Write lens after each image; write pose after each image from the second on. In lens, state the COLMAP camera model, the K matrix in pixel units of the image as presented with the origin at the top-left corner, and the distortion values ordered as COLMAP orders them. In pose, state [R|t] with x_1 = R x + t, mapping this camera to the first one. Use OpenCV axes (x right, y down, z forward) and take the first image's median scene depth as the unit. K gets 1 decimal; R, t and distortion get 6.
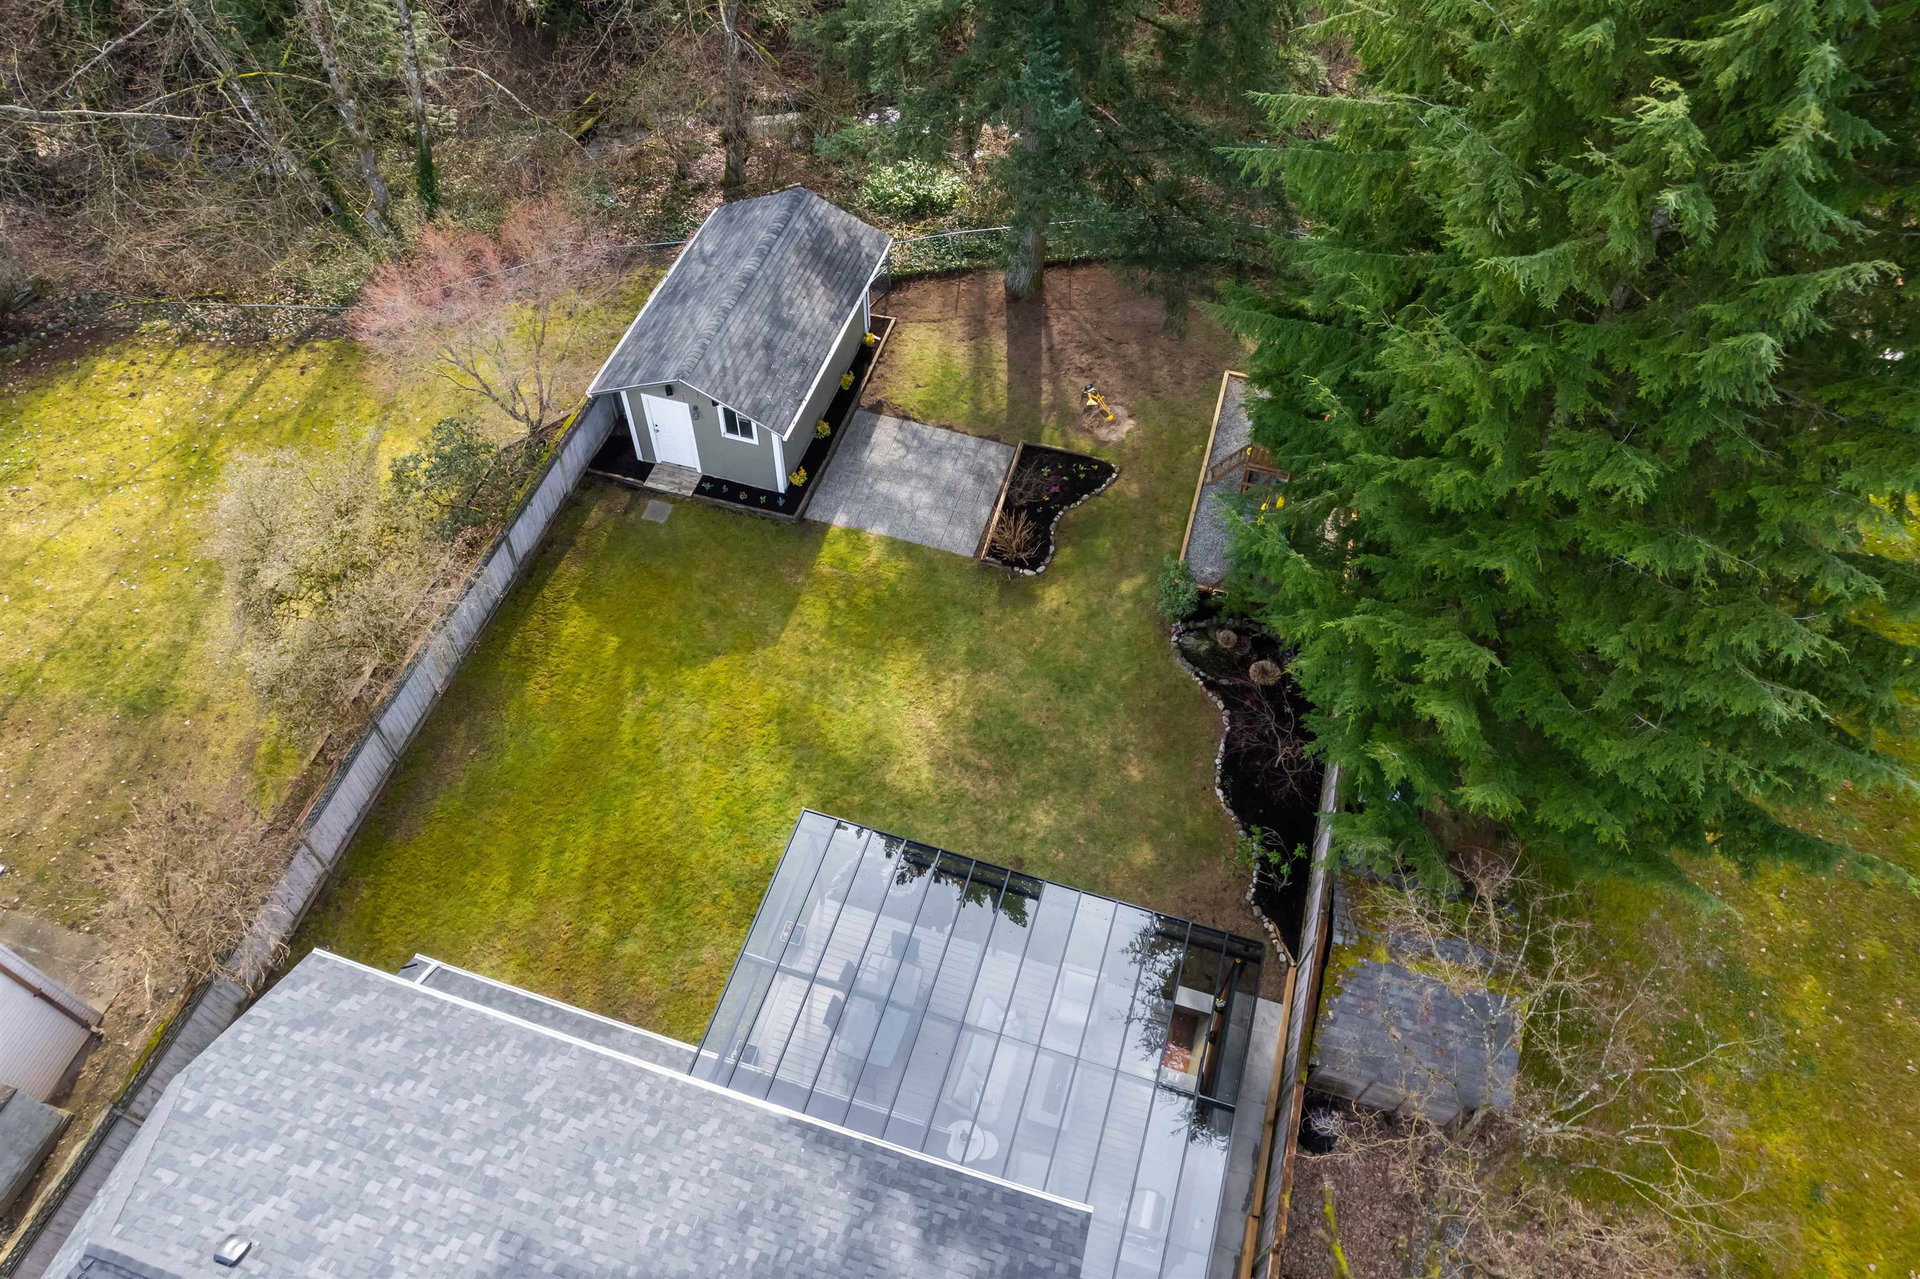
lens RADIAL K [[1257.9, 0, 960.0], [0, 1257.9, 639.5], [0, 0, 1]] dist [-0.028817, 0.001939]
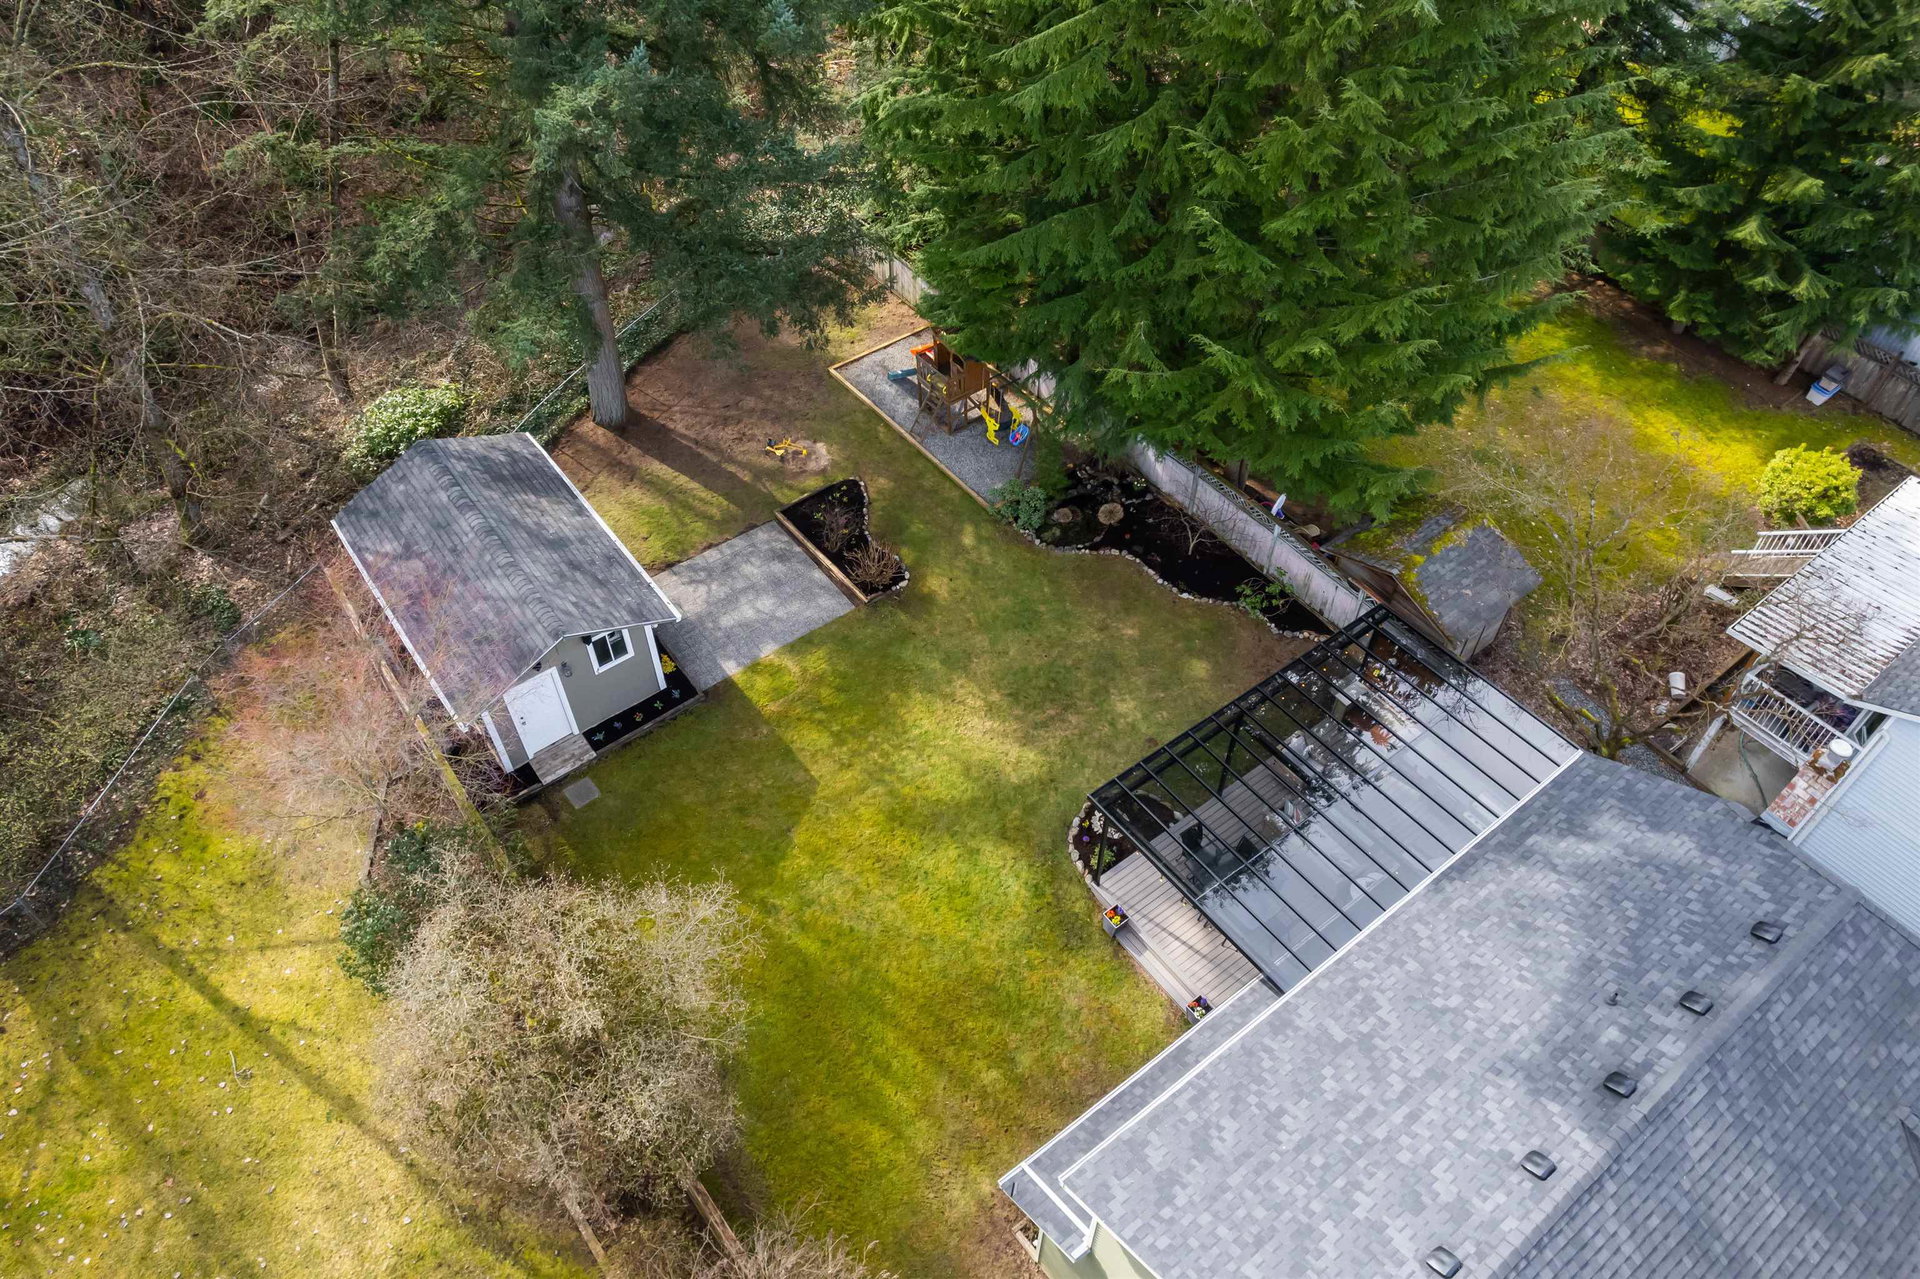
lens RADIAL K [[1266.6, 0, 963.0], [0, 1266.6, 629.8], [0, 0, 1]] dist [-0.063351, 0.045306]
pose [[0.581505, -0.614443, 0.533208, -0.497770], [0.655488, 0.742067, 0.140261, -0.138555], [-0.481858, 0.267949, 0.834276, 0.100558]]
